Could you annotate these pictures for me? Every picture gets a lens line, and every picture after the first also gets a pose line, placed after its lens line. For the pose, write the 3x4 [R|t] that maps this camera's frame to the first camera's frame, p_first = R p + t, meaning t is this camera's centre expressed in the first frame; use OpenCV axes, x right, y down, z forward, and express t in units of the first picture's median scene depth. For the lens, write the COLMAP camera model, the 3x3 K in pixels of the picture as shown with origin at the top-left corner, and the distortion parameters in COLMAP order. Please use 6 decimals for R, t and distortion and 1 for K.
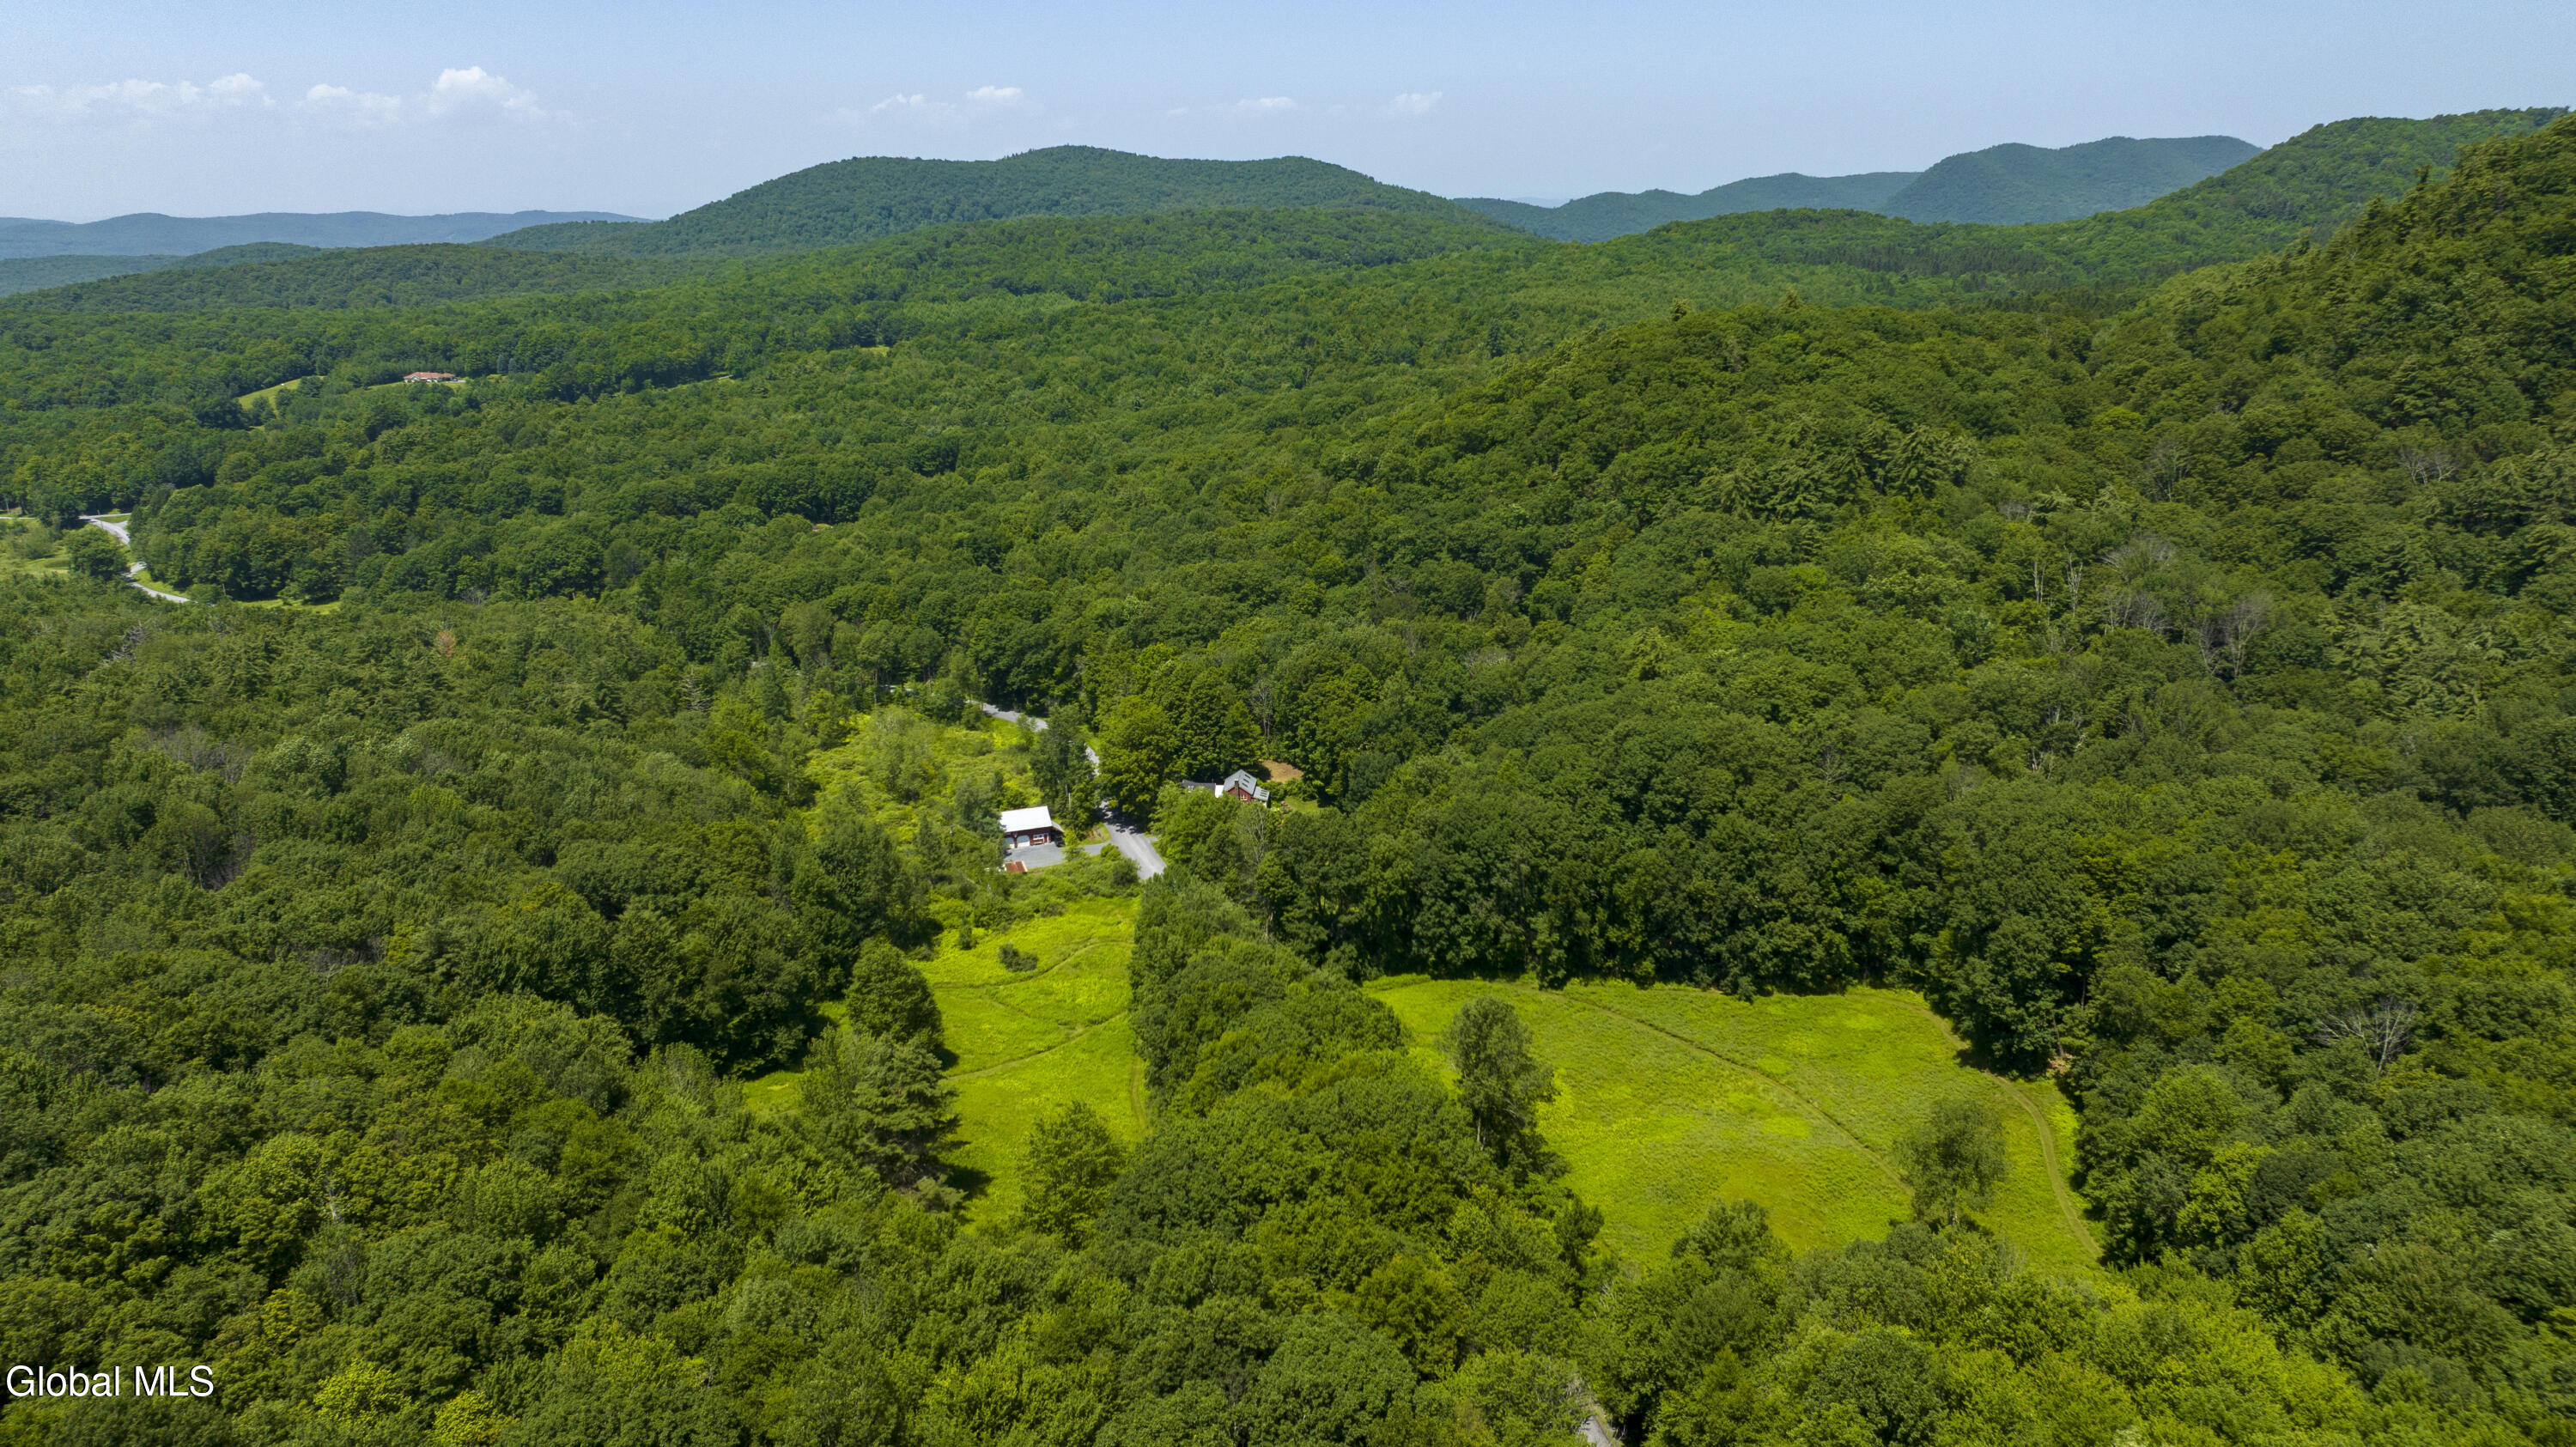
lens RADIAL K [[1803.9, 0, 1288.2], [0, 1803.9, 721.6], [0, 0, 1]] dist [-0.016873, 0.000638]
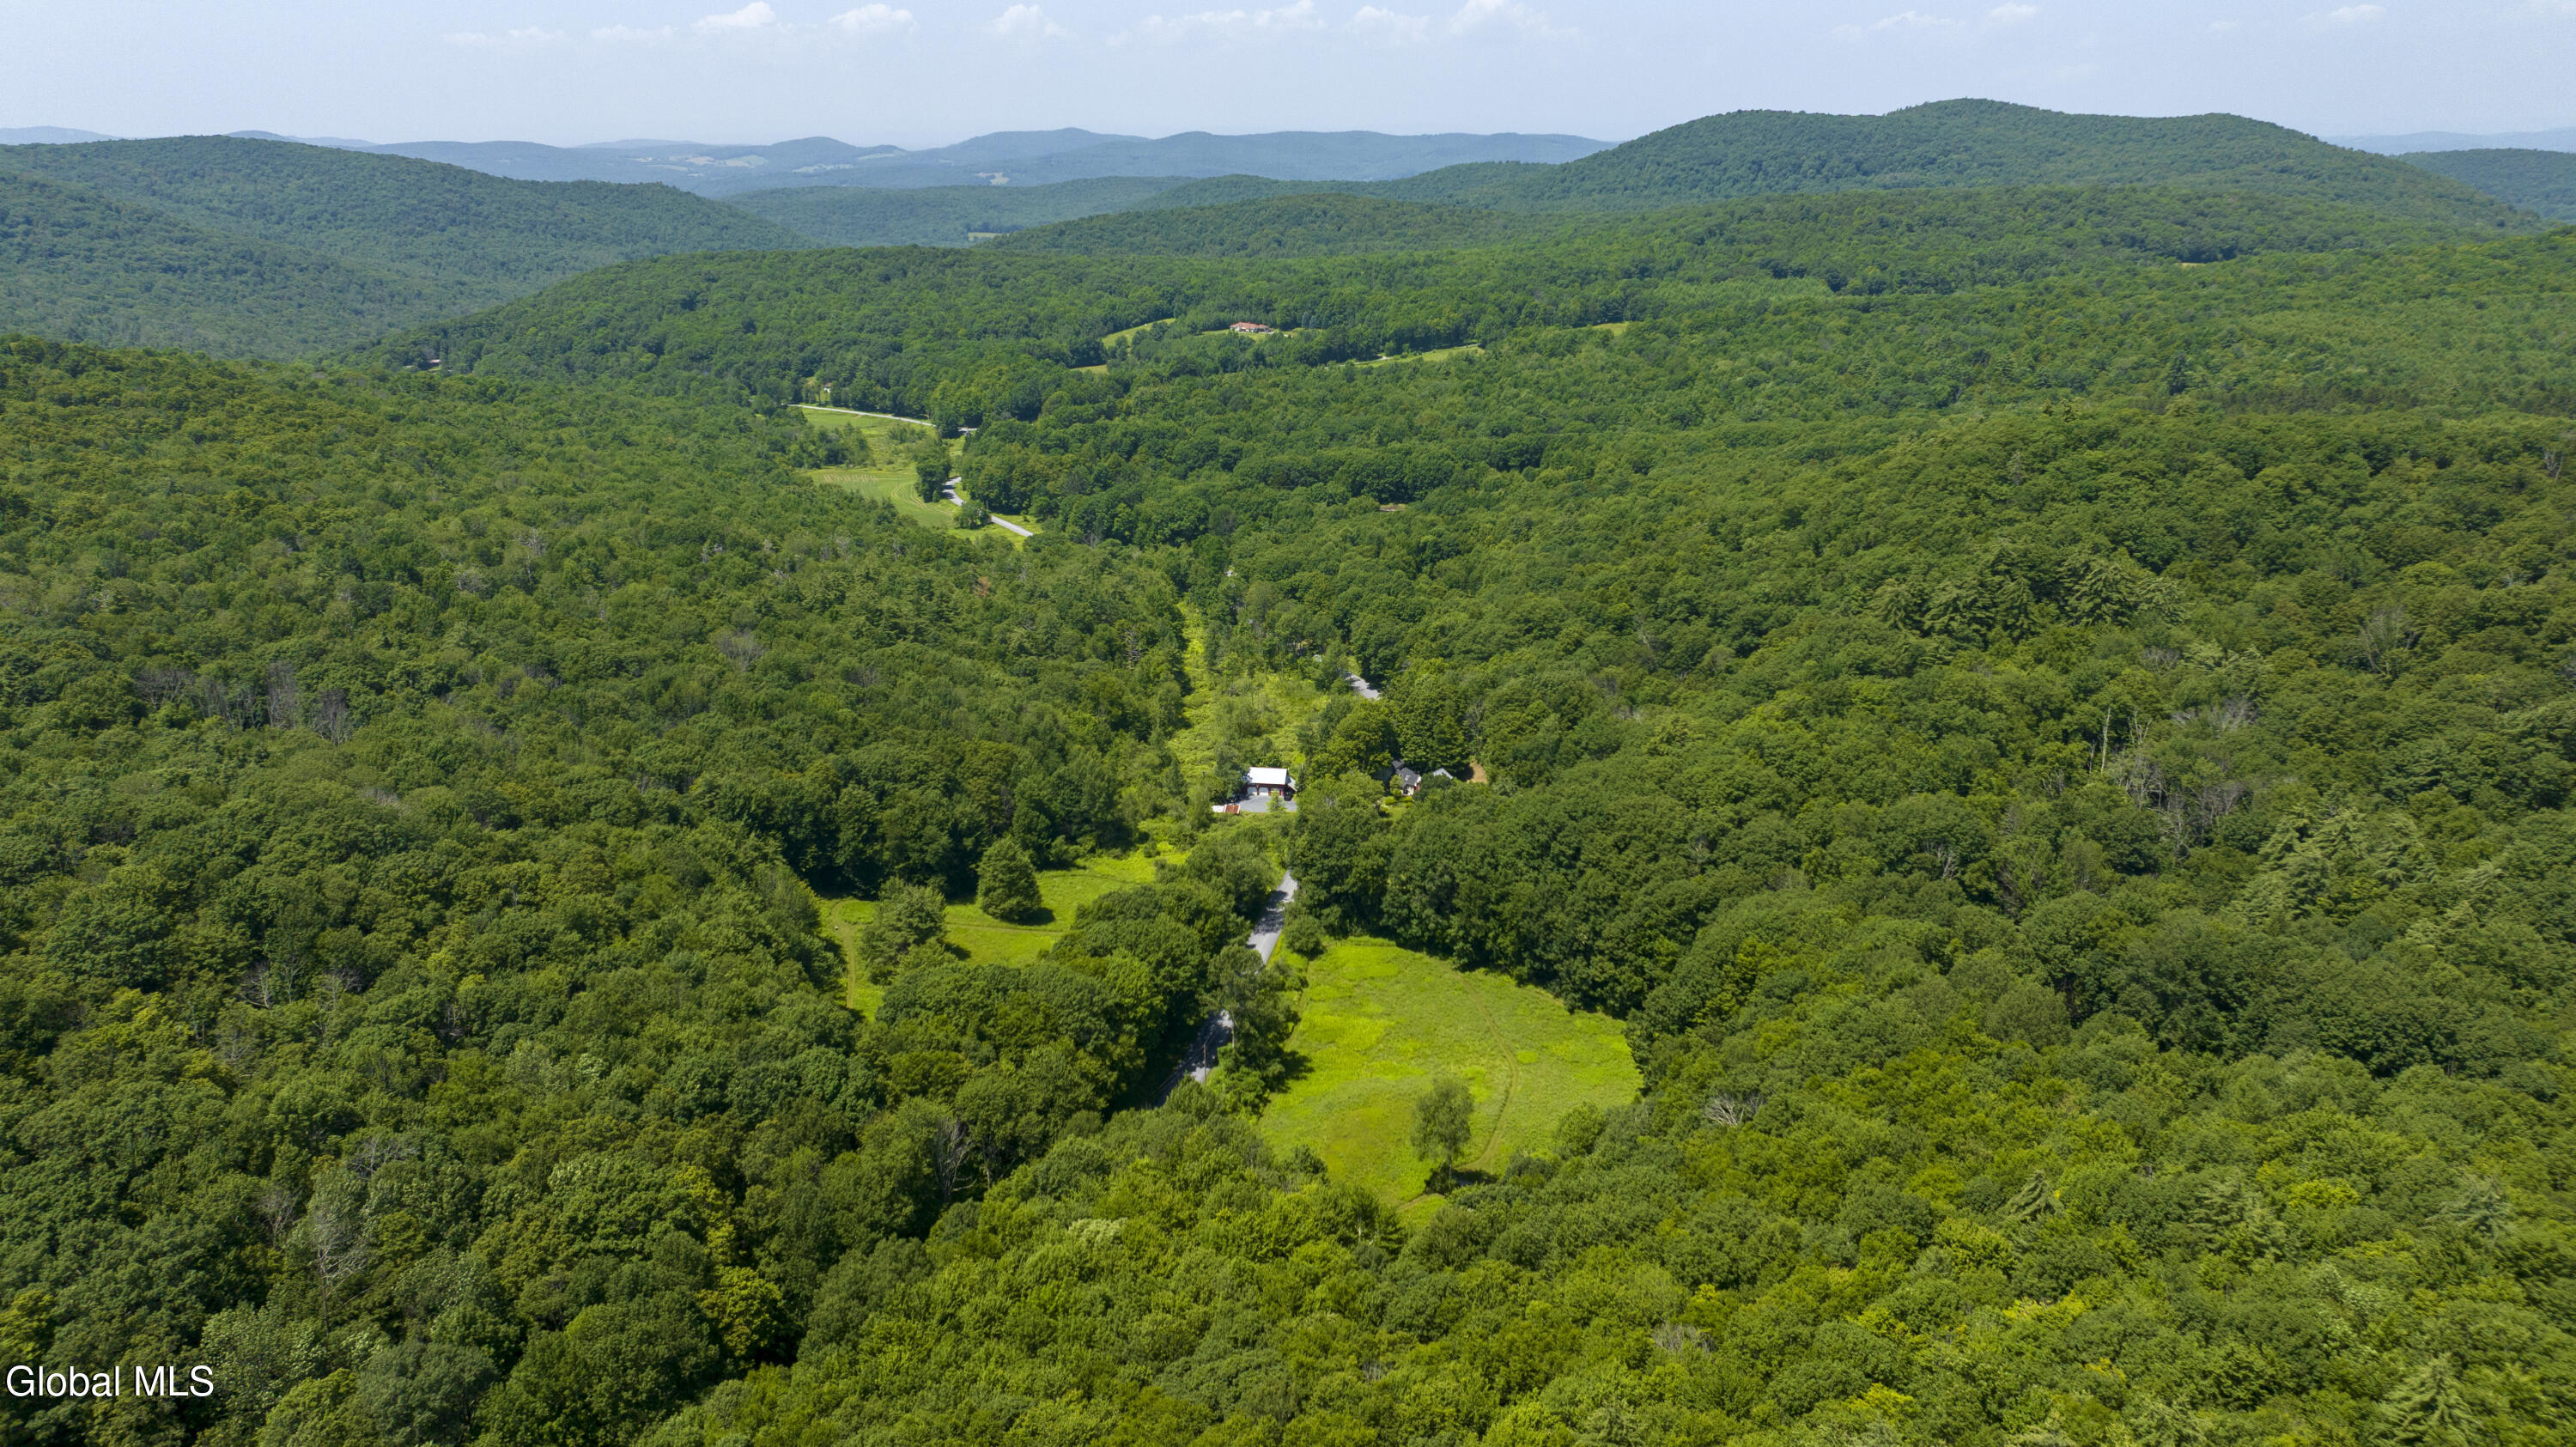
lens RADIAL K [[1803.9, 0, 1283.0], [0, 1803.9, 726.6], [0, 0, 1]] dist [-0.016873, 0.000638]
pose [[0.869882, 0.166283, -0.464388, 0.258715], [-0.145275, 0.986074, 0.080956, -0.049865], [0.471382, -0.002959, 0.881924, -0.100637]]
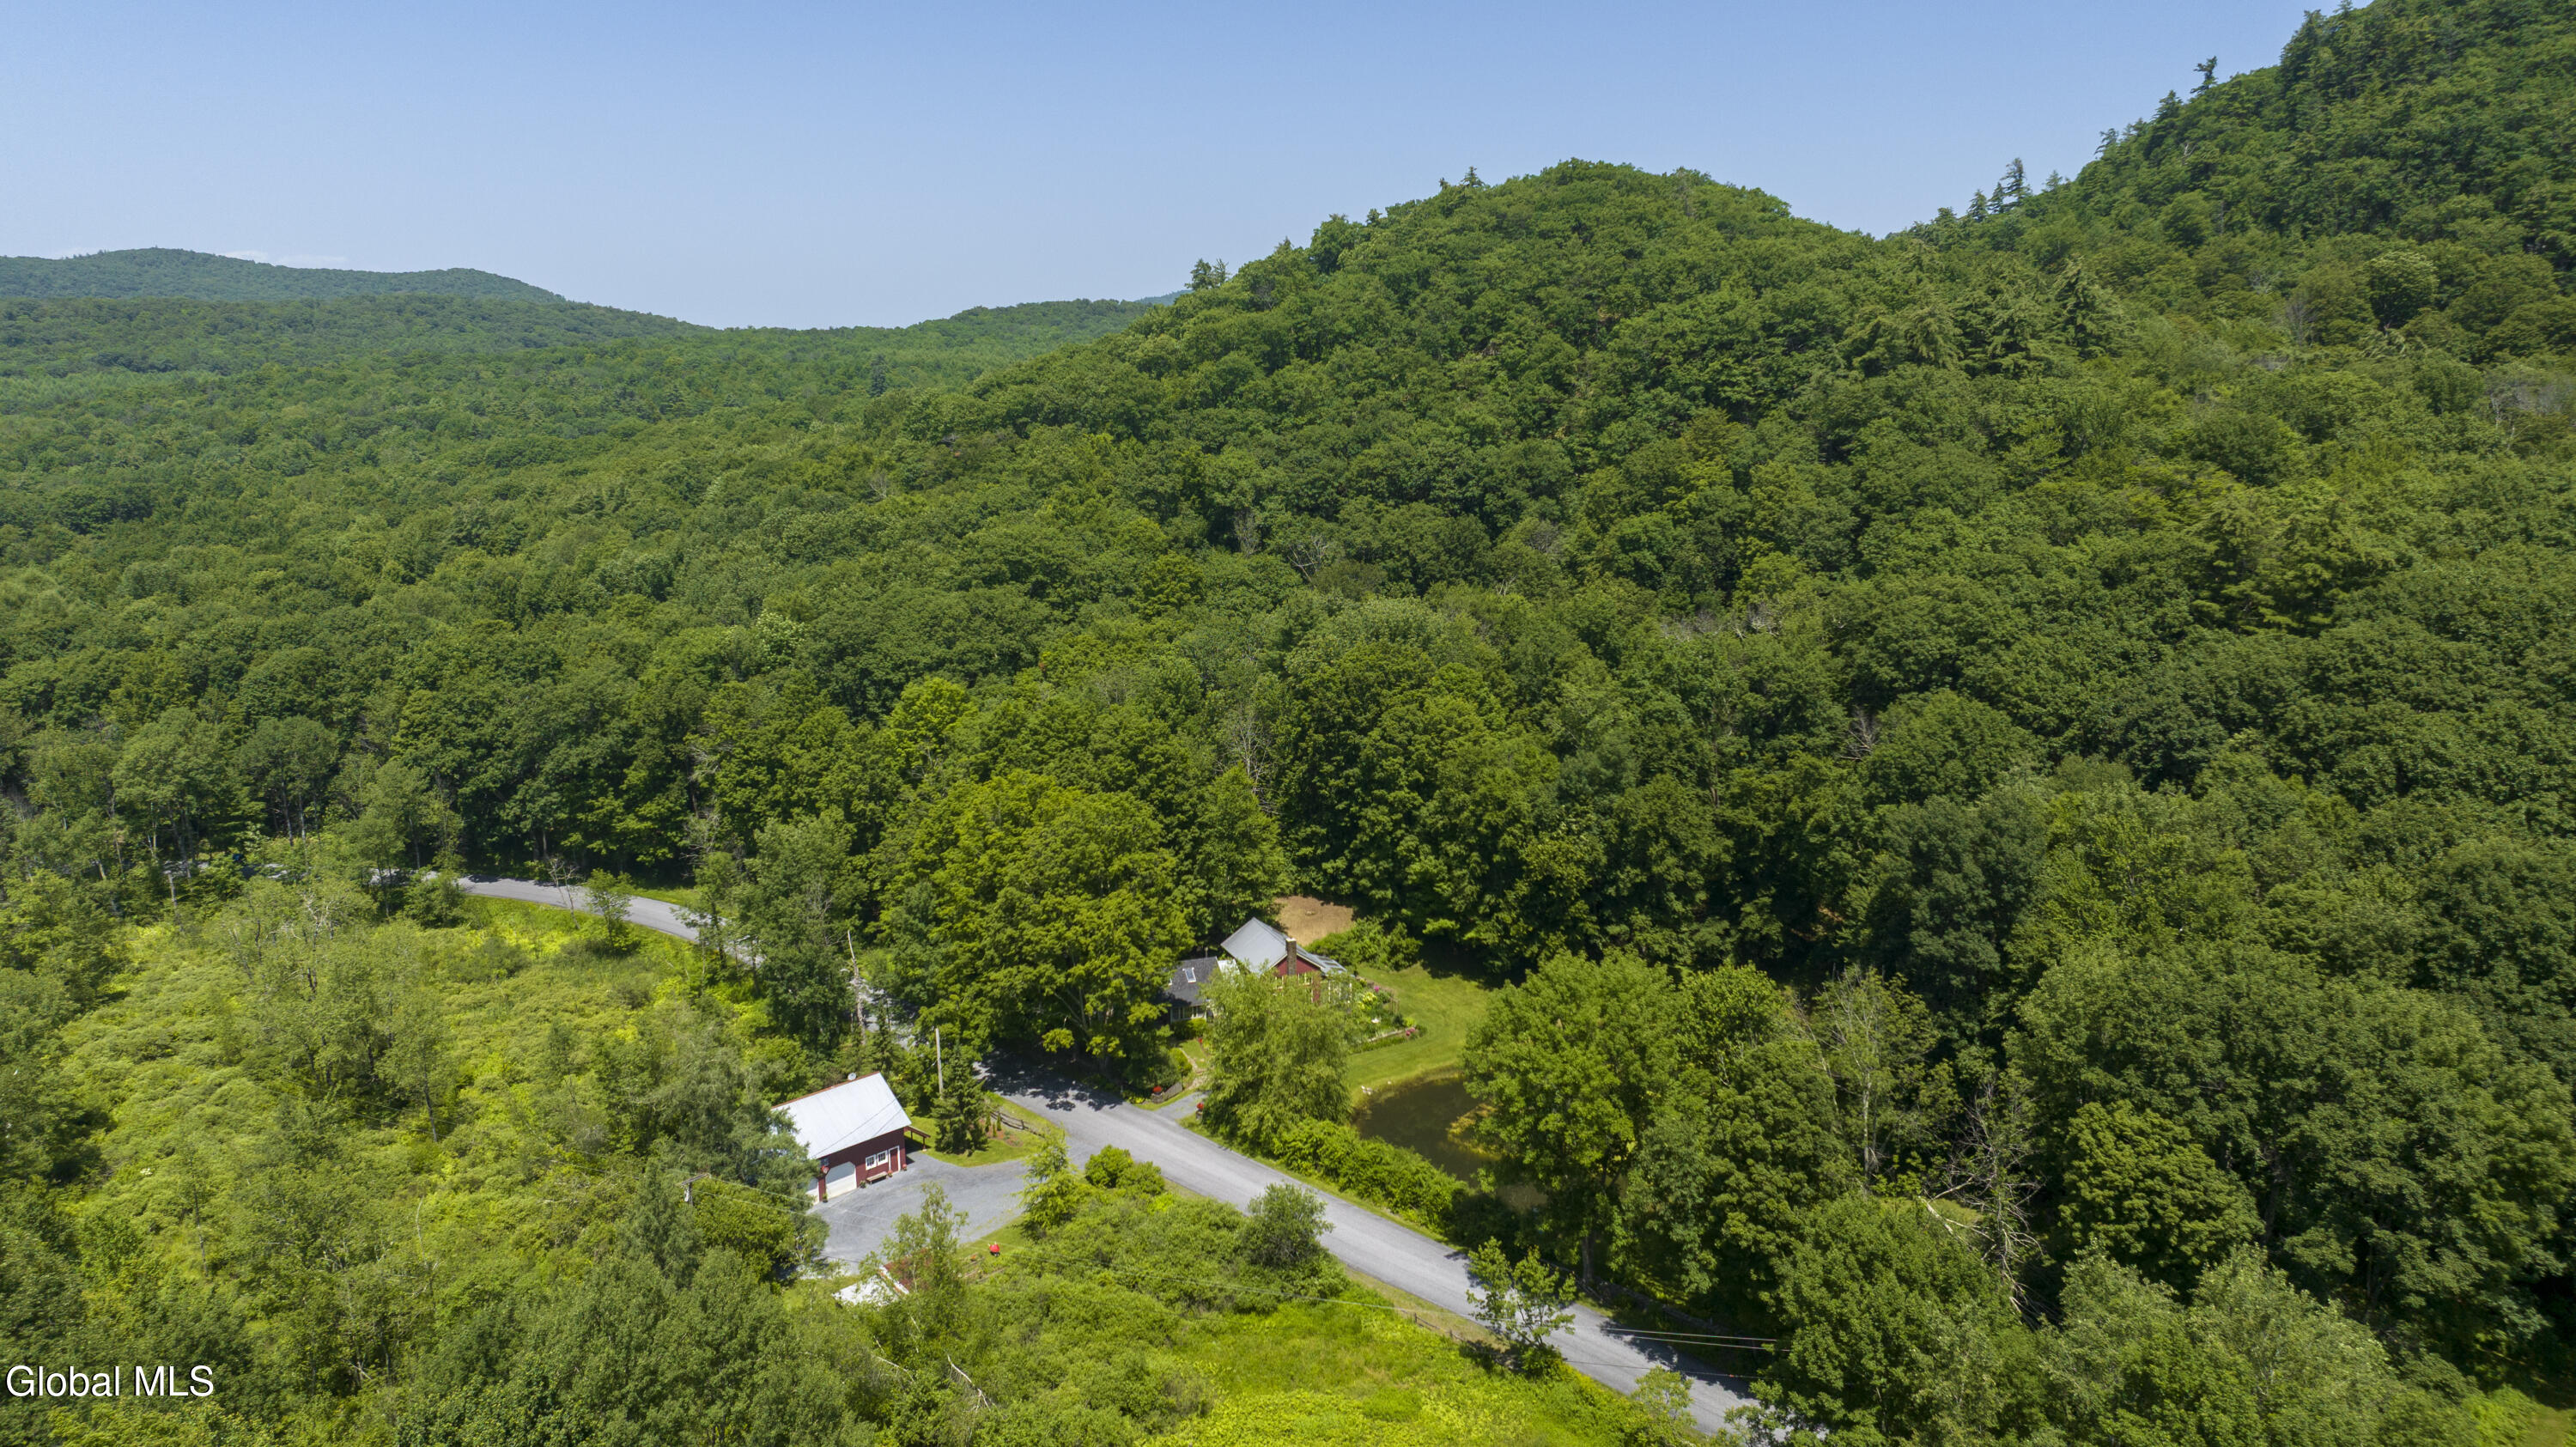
lens RADIAL K [[1803.9, 0, 1292.8], [0, 1803.9, 715.2], [0, 0, 1]] dist [-0.016873, 0.000638]
pose [[0.898132, -0.075988, 0.433111, -0.114366], [0.115620, 0.991107, -0.065872, 0.004191], [-0.424254, 0.109238, 0.898930, 0.330854]]
